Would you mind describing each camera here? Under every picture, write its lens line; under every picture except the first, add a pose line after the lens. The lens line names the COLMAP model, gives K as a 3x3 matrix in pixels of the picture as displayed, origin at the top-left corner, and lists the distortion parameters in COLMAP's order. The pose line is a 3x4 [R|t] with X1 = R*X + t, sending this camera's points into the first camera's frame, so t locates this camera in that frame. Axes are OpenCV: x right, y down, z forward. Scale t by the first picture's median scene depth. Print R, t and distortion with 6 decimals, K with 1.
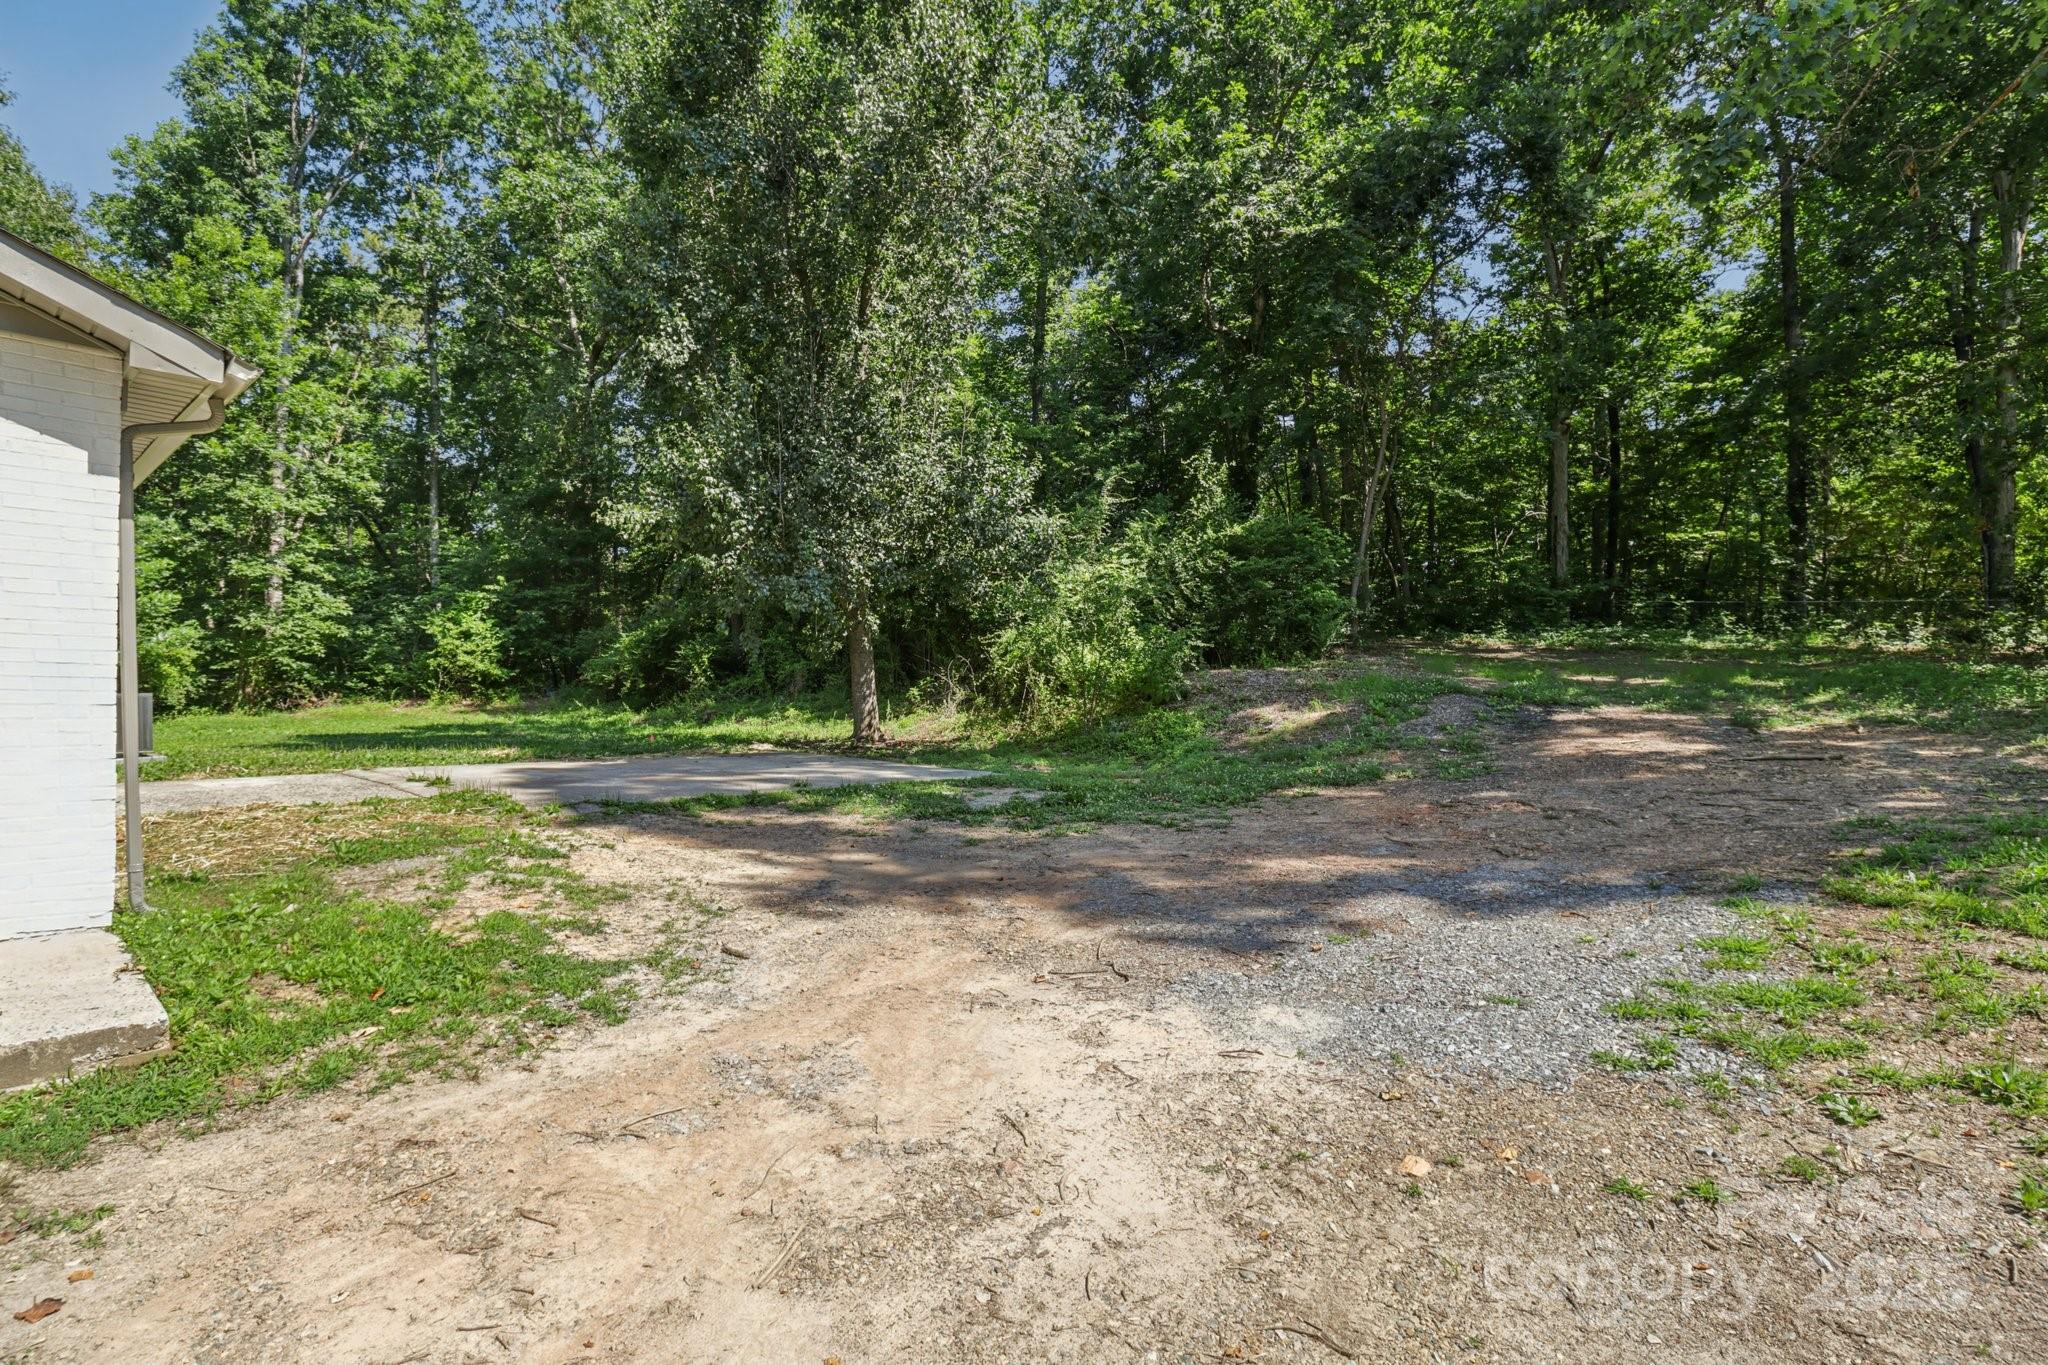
lens RADIAL K [[973.2, 0, 1032.0], [0, 973.2, 693.2], [0, 0, 1]] dist [-0.000814, -0.000515]
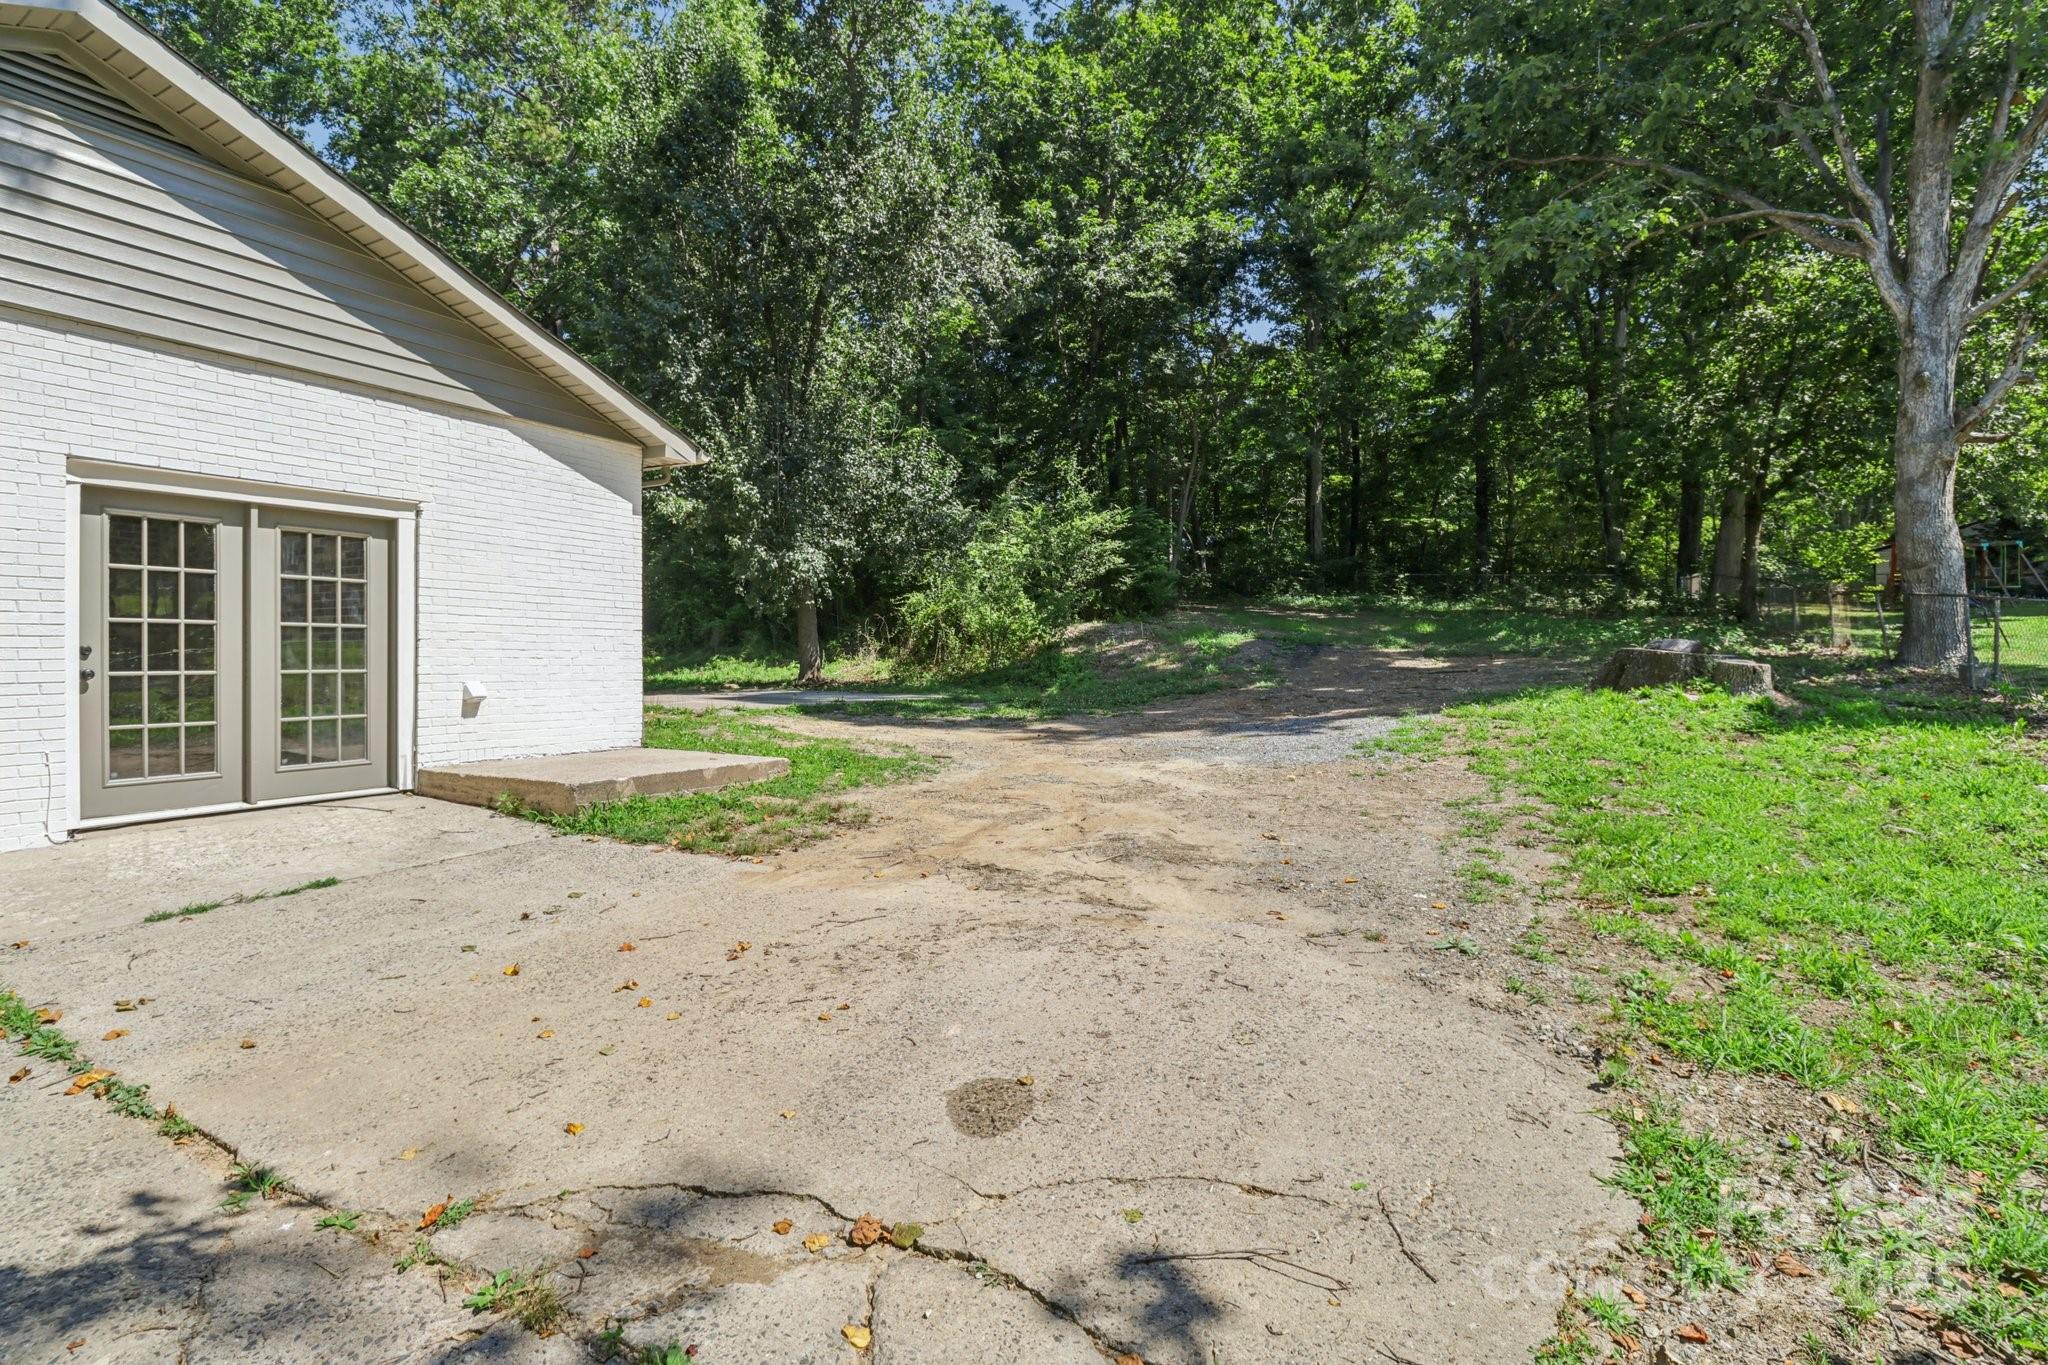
lens RADIAL K [[954.5, 0, 1026.9], [0, 954.5, 657.8], [0, 0, 1]] dist [-0.002079, -0.011226]
pose [[0.979311, -0.007805, 0.202211, -0.140016], [0.007311, 0.999968, 0.003190, 0.016029], [-0.202230, -0.001645, 0.979337, -0.245011]]
